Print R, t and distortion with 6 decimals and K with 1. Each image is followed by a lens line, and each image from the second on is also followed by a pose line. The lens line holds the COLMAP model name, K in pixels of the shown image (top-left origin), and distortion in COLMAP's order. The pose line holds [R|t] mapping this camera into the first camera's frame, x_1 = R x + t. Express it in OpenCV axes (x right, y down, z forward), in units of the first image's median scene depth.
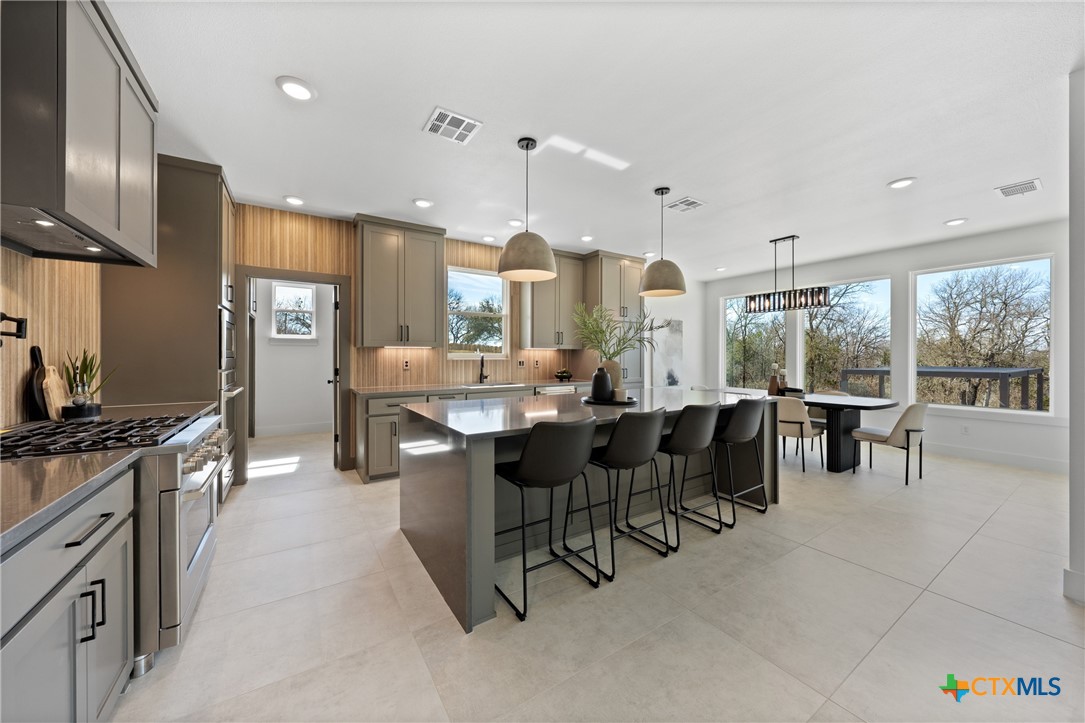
lens RADIAL K [[400.9, 0, 549.7], [0, 400.9, 354.9], [0, 0, 1]] dist [-0.001754, 0.000345]
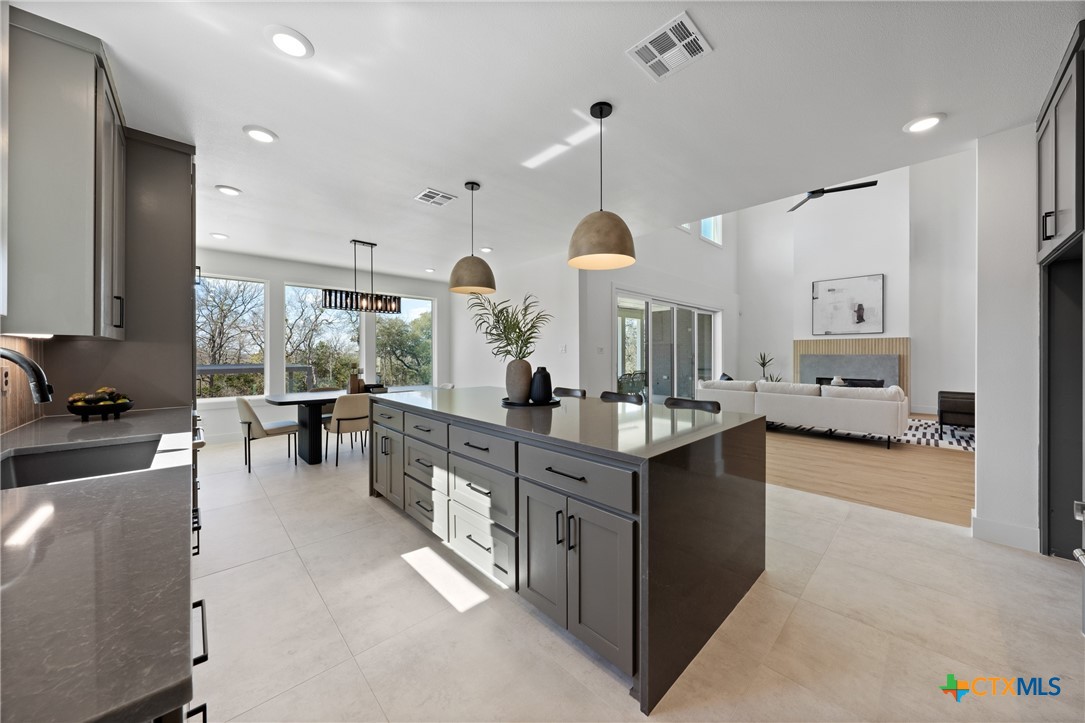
lens RADIAL K [[372.5, 0, 546.0], [0, 372.5, 355.1], [0, 0, 1]] dist [-0.009370, 0.000084]
pose [[-0.184050, -0.006474, 0.982896, -0.461261], [0.000713, 0.999977, 0.006720, -0.002056], [-0.982917, 0.001938, -0.184041, 0.707462]]
